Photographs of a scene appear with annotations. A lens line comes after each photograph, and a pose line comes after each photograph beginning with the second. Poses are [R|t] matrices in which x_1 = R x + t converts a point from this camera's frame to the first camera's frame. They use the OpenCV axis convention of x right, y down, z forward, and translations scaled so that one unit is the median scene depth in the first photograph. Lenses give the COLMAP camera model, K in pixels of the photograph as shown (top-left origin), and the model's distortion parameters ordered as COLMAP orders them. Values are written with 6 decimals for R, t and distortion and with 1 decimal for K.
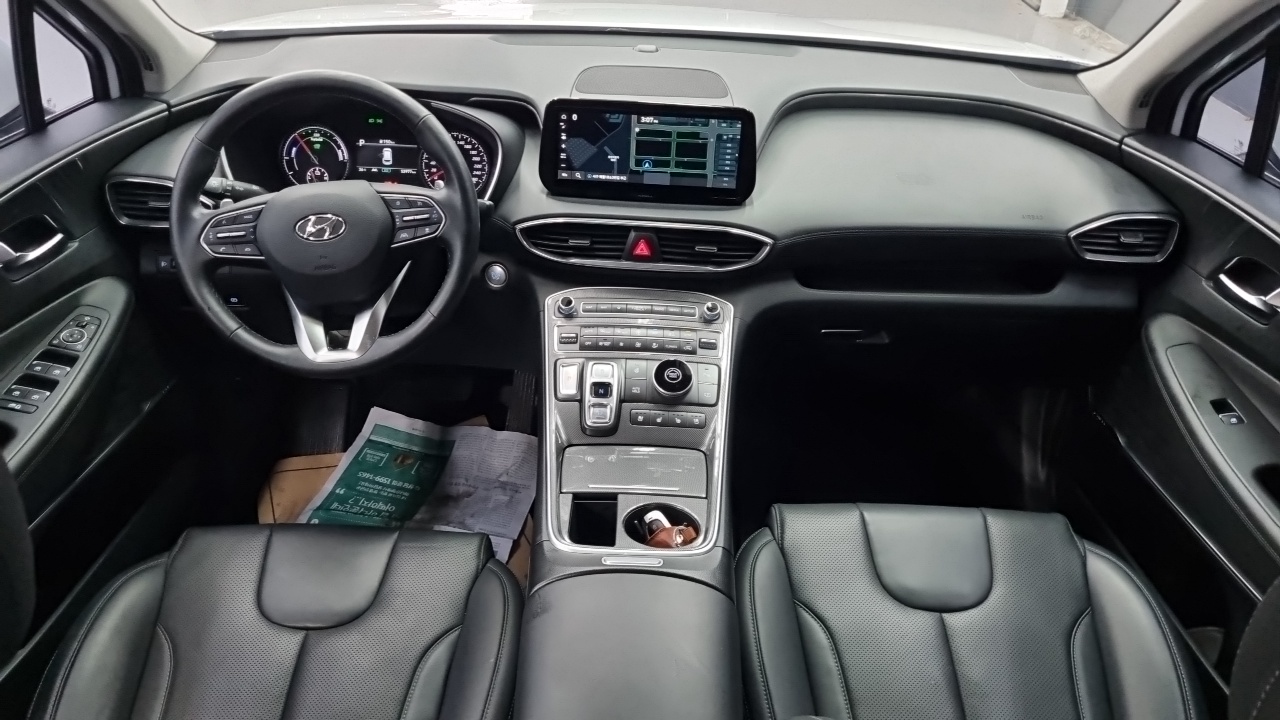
lens RADIAL K [[969.3, 0, 645.6], [0, 969.3, 338.6], [0, 0, 1]] dist [0.073603, -0.012345]
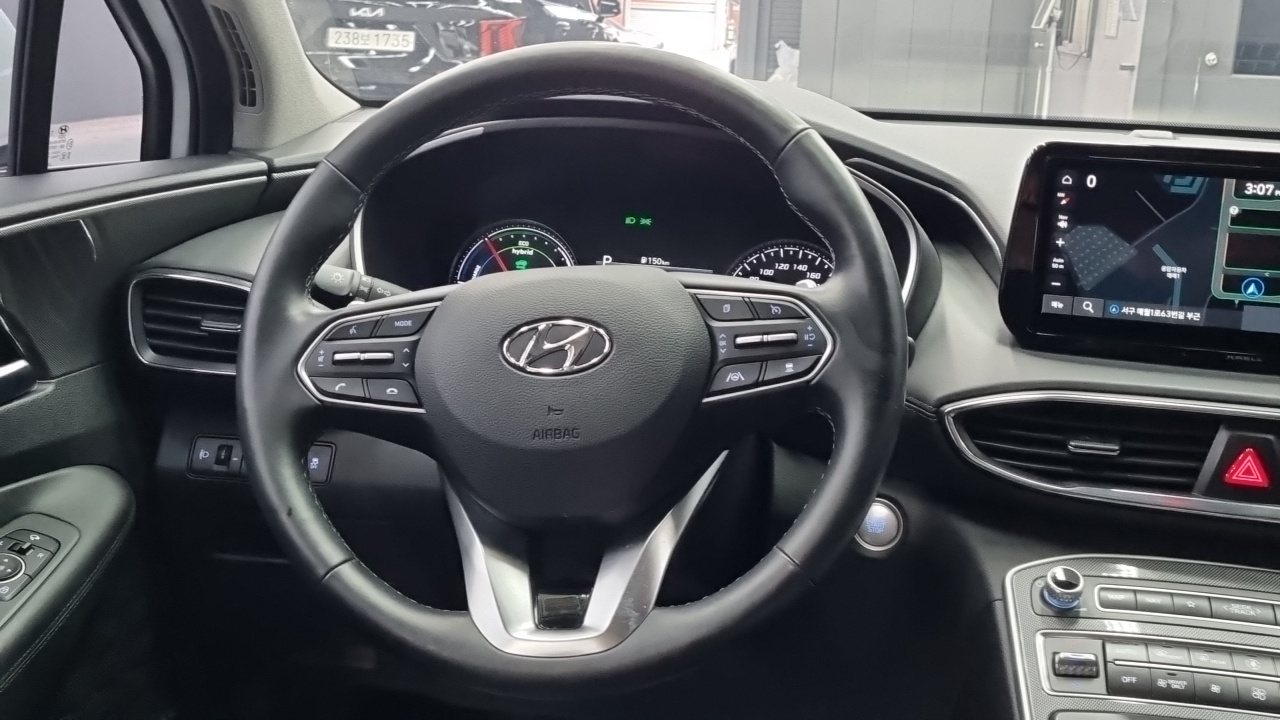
lens RADIAL K [[1384.9, 0, 642.9], [0, 1384.9, 369.9], [0, 0, 1]] dist [0.045621, 0.000000]
pose [[0.989938, 0.049049, -0.132731, -0.190019], [-0.088205, 0.947364, -0.307769, 0.080318], [0.110649, 0.316380, 0.942158, 0.374175]]
